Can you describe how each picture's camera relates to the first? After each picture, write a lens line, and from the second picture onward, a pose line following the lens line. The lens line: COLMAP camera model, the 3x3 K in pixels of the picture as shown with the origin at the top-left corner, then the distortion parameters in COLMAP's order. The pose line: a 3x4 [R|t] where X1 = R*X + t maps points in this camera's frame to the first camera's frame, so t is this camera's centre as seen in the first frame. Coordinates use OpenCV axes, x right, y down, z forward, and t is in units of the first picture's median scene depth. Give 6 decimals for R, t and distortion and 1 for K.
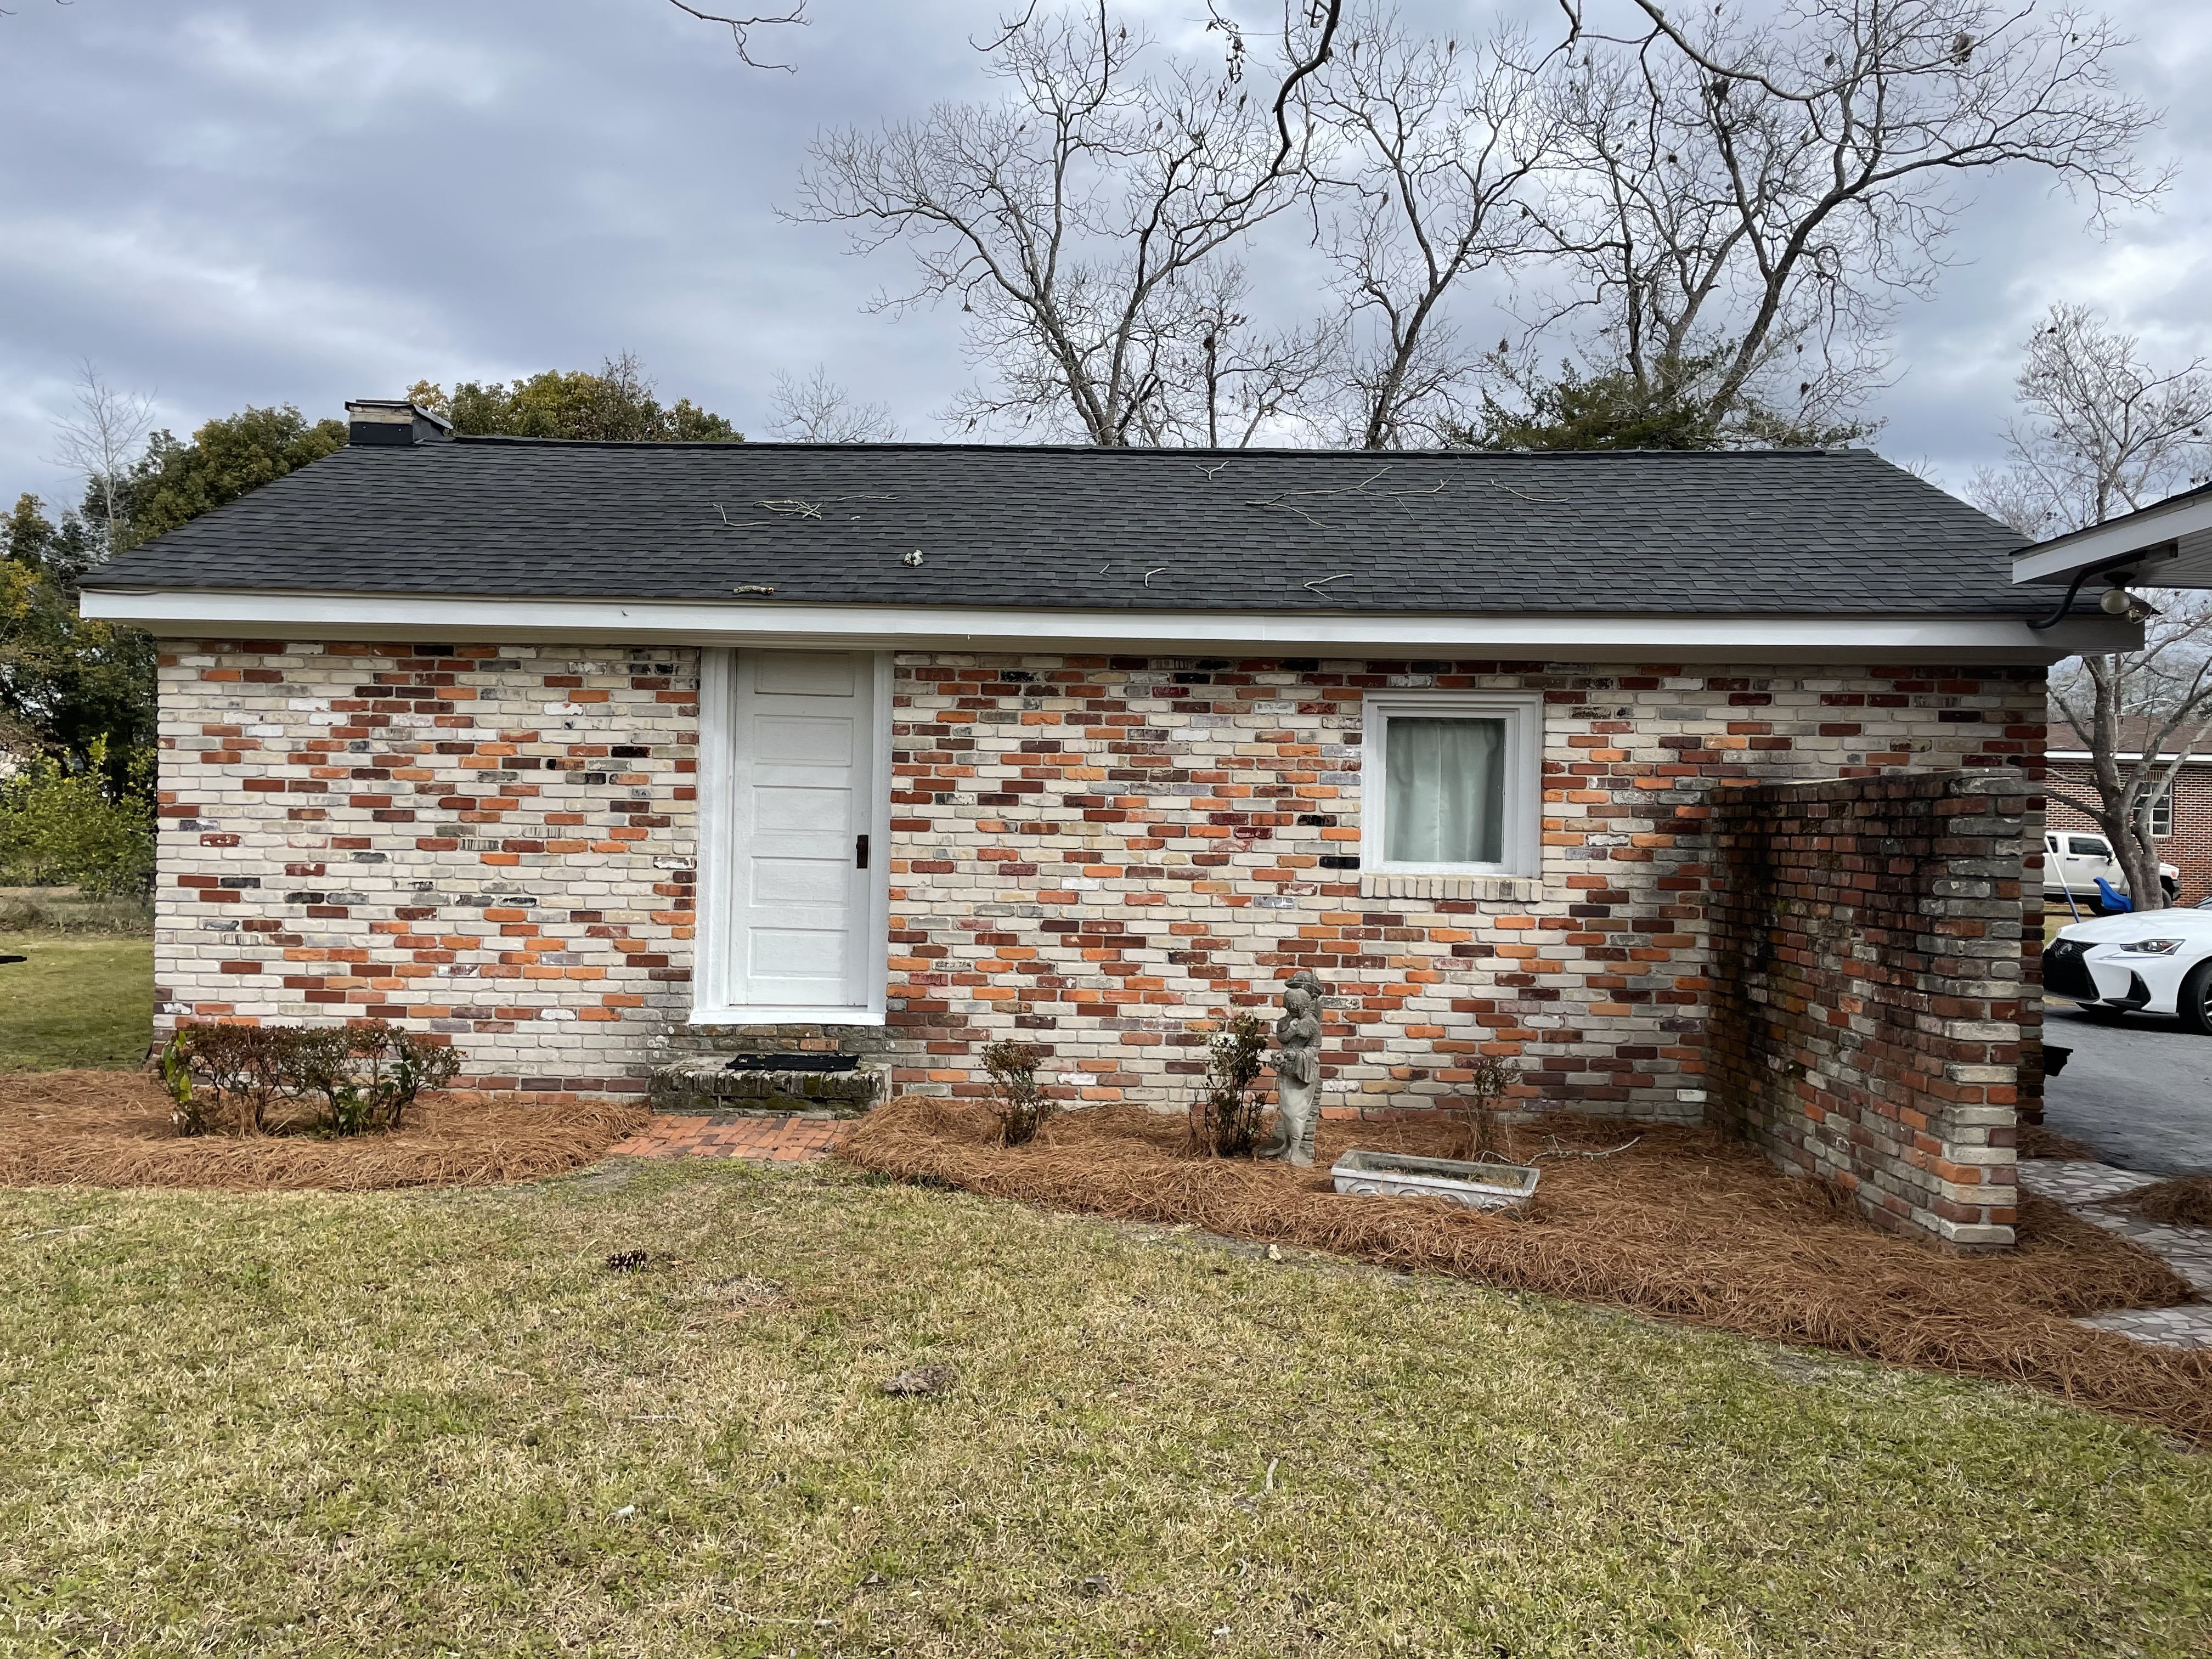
lens RADIAL K [[1669.1, 0, 1105.8], [0, 1669.1, 831.2], [0, 0, 1]] dist [0.002459, 0.000426]
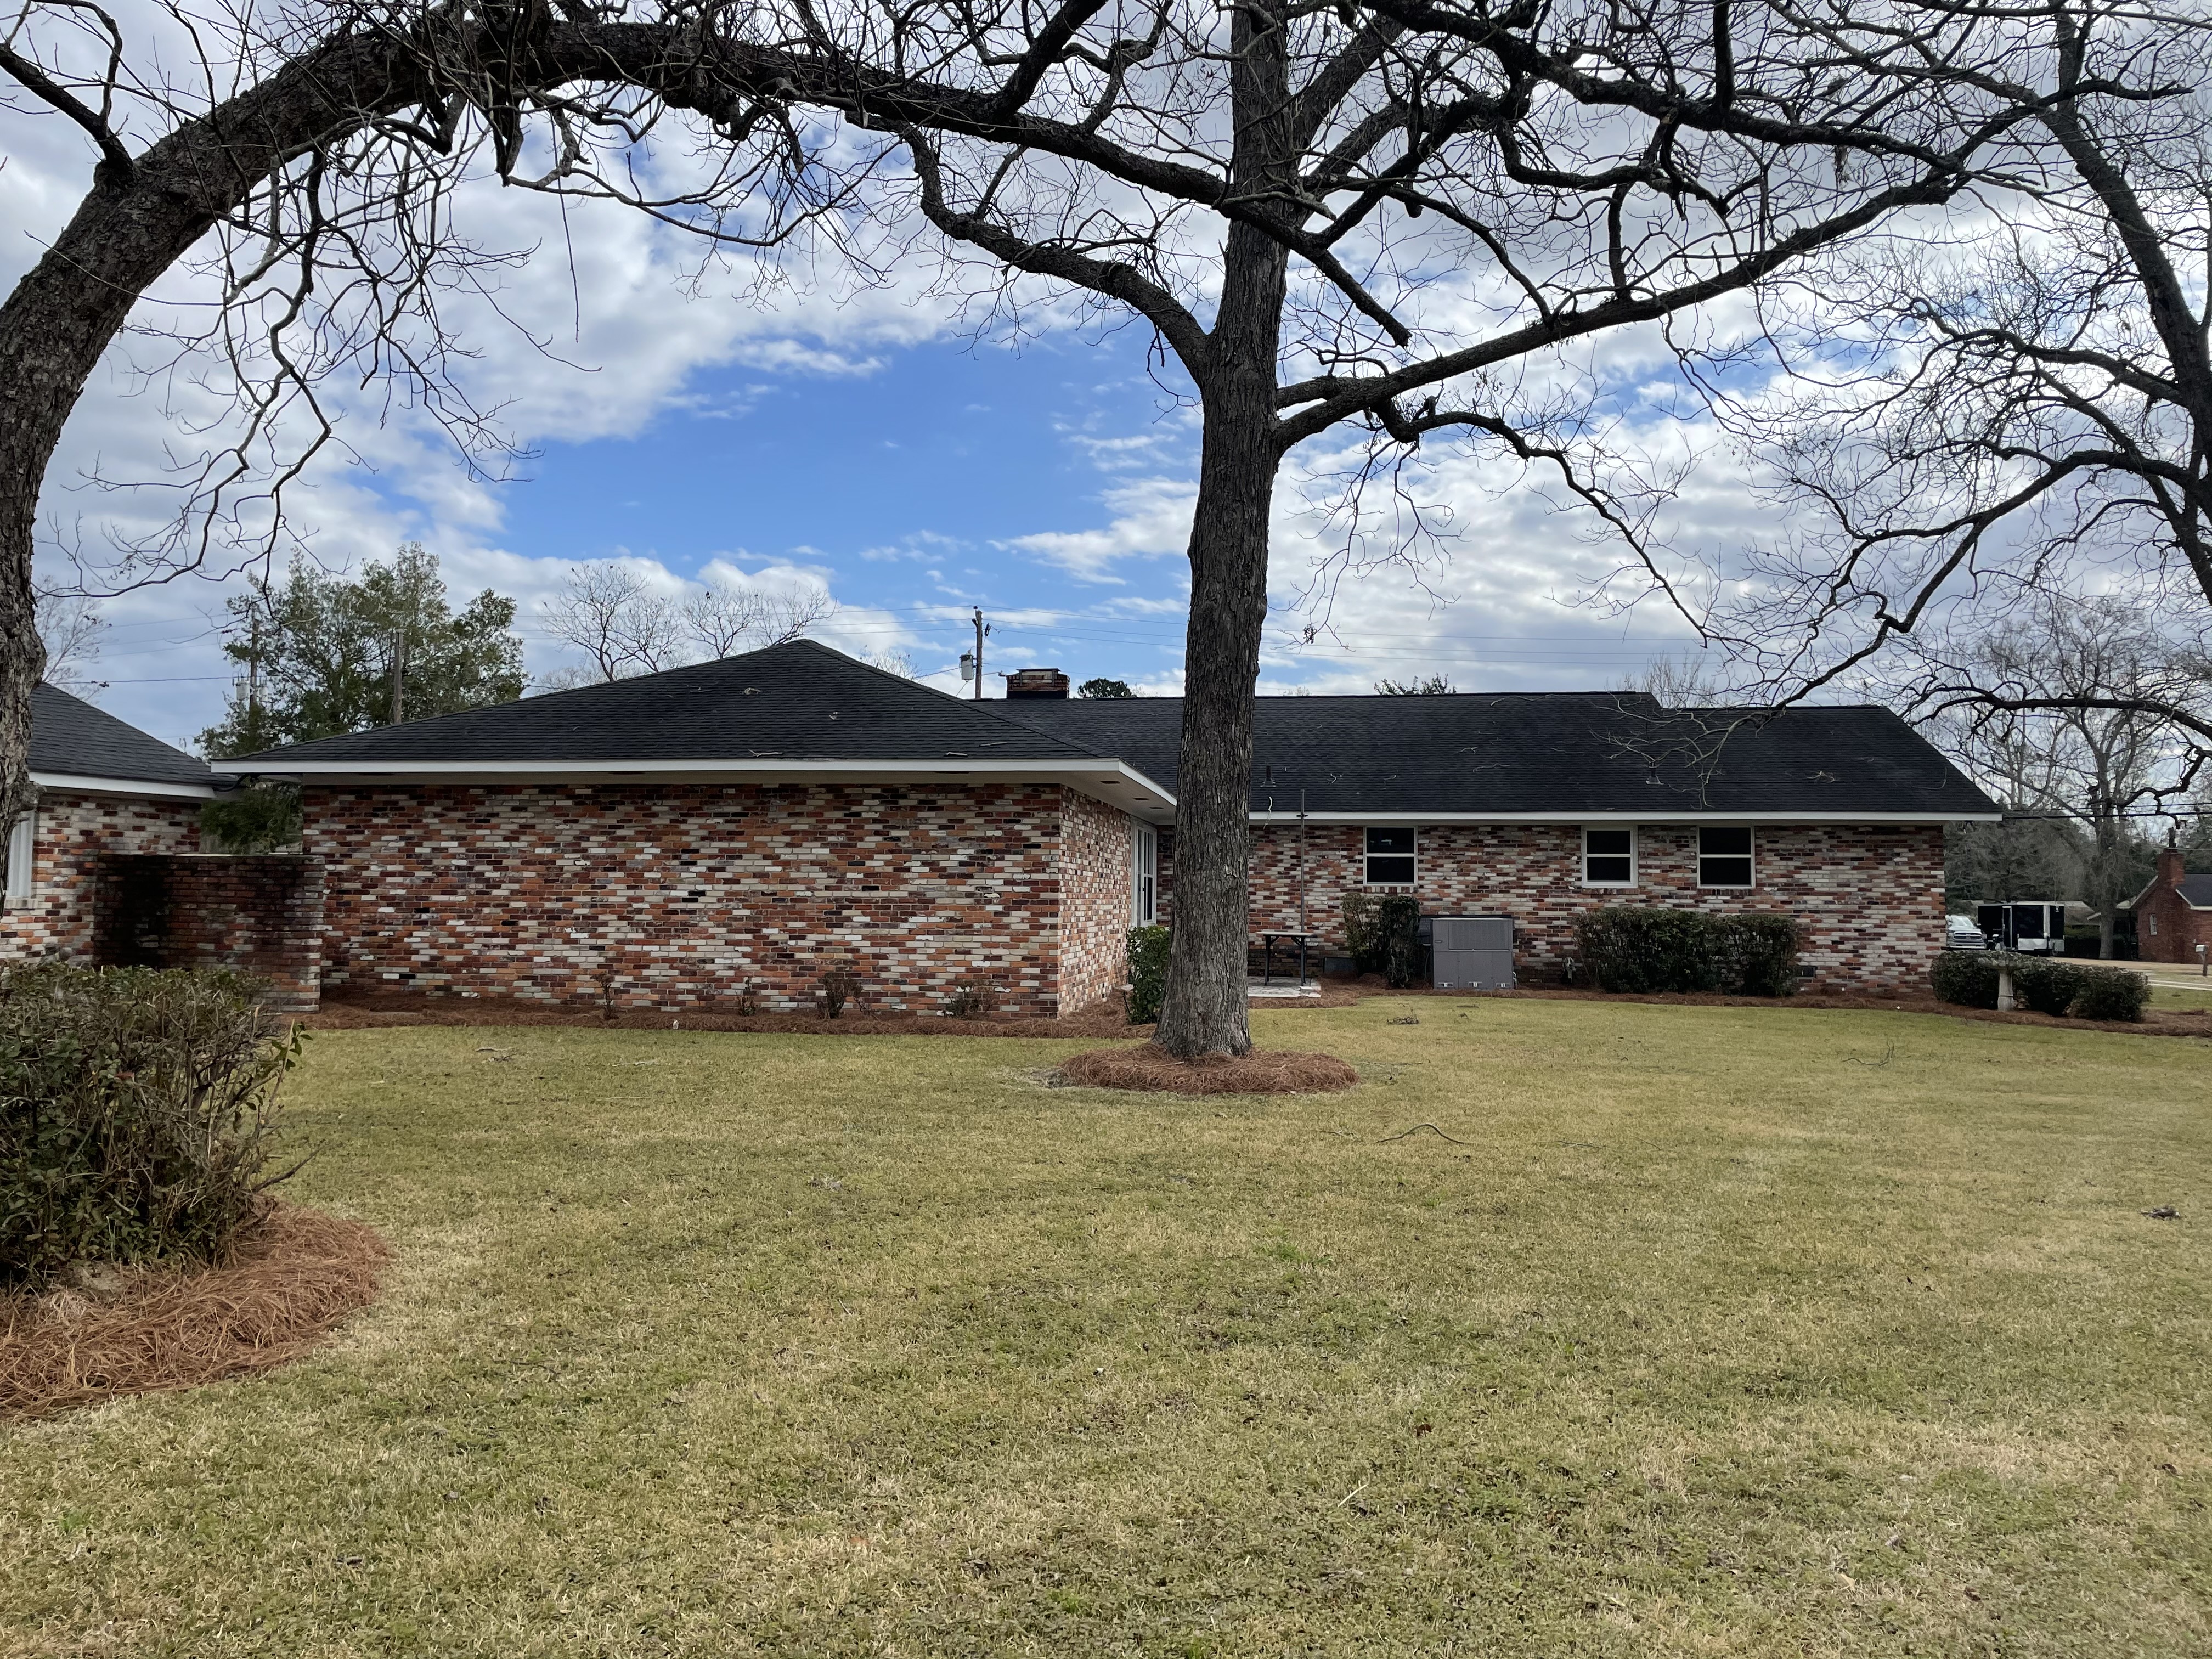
lens RADIAL K [[1669.1, 0, 1105.0], [0, 1669.1, 833.4], [0, 0, 1]] dist [0.002459, 0.000426]
pose [[0.084054, 0.016036, 0.996332, -1.676851], [-0.007858, 0.999850, -0.015429, -0.029238], [-0.996430, -0.006532, 0.084167, -0.480242]]
